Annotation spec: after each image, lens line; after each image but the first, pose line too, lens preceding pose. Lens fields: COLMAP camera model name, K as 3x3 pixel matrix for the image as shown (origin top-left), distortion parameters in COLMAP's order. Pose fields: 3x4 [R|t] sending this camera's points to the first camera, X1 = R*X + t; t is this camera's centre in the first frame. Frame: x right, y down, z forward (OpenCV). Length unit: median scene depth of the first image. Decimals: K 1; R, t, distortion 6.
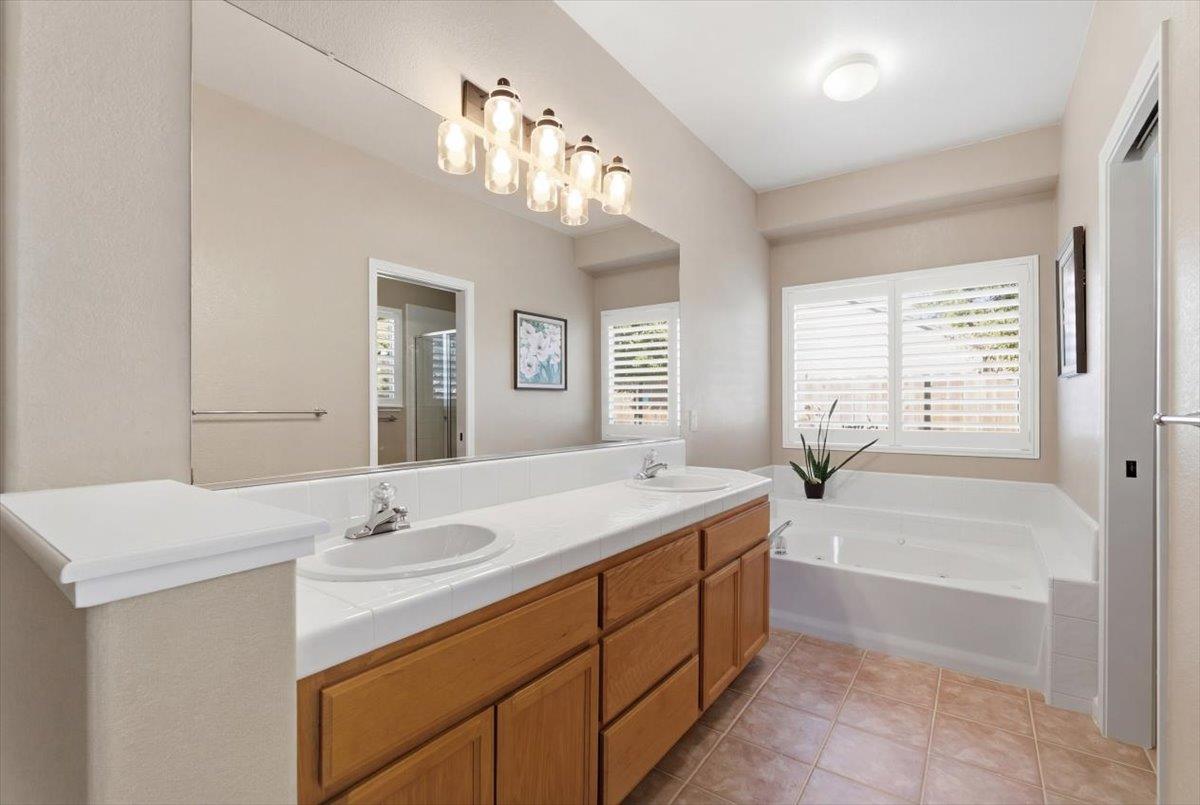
lens RADIAL K [[541.8, 0, 600.0], [0, 541.8, 402.5], [0, 0, 1]] dist [-0.002469, -0.000151]
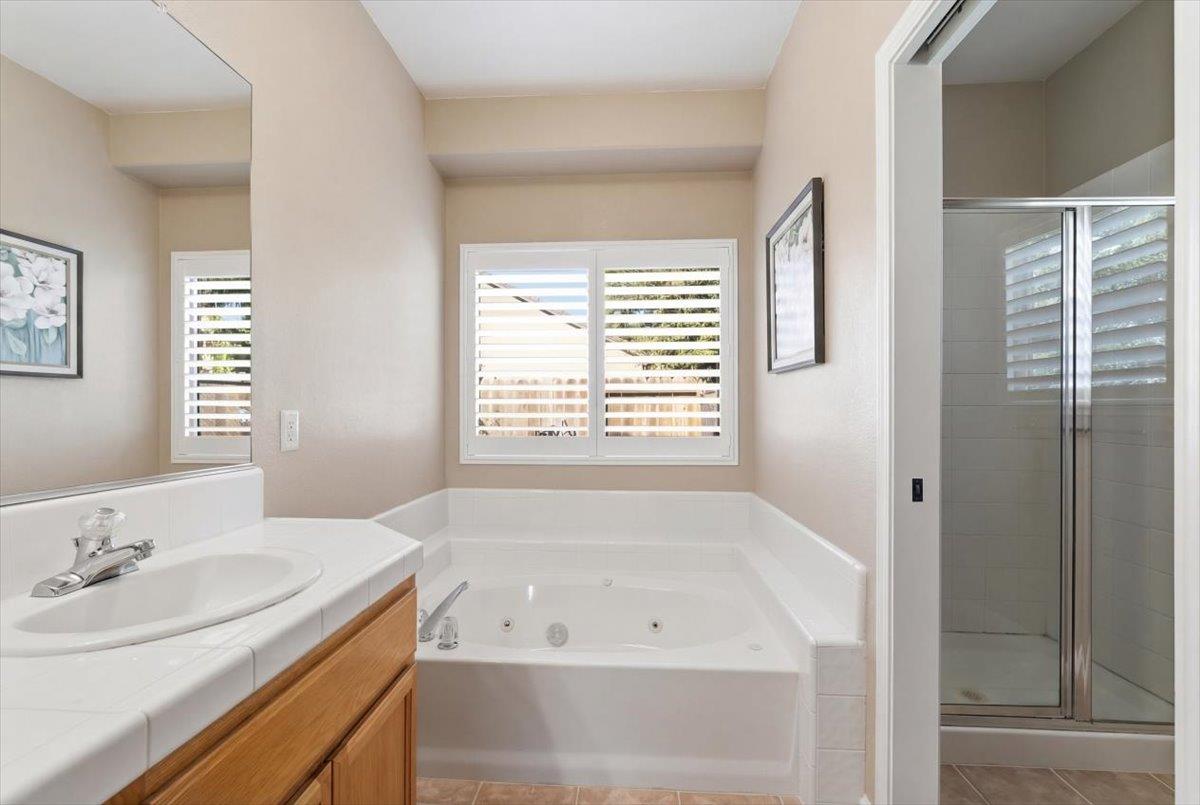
lens RADIAL K [[541.8, 0, 600.0], [0, 541.8, 402.5], [0, 0, 1]] dist [-0.002469, -0.000151]
pose [[0.849346, 0.006554, 0.527797, 0.180688], [-0.002632, 0.999963, -0.008181, 0.010221], [-0.527831, 0.005559, 0.849331, 0.452958]]
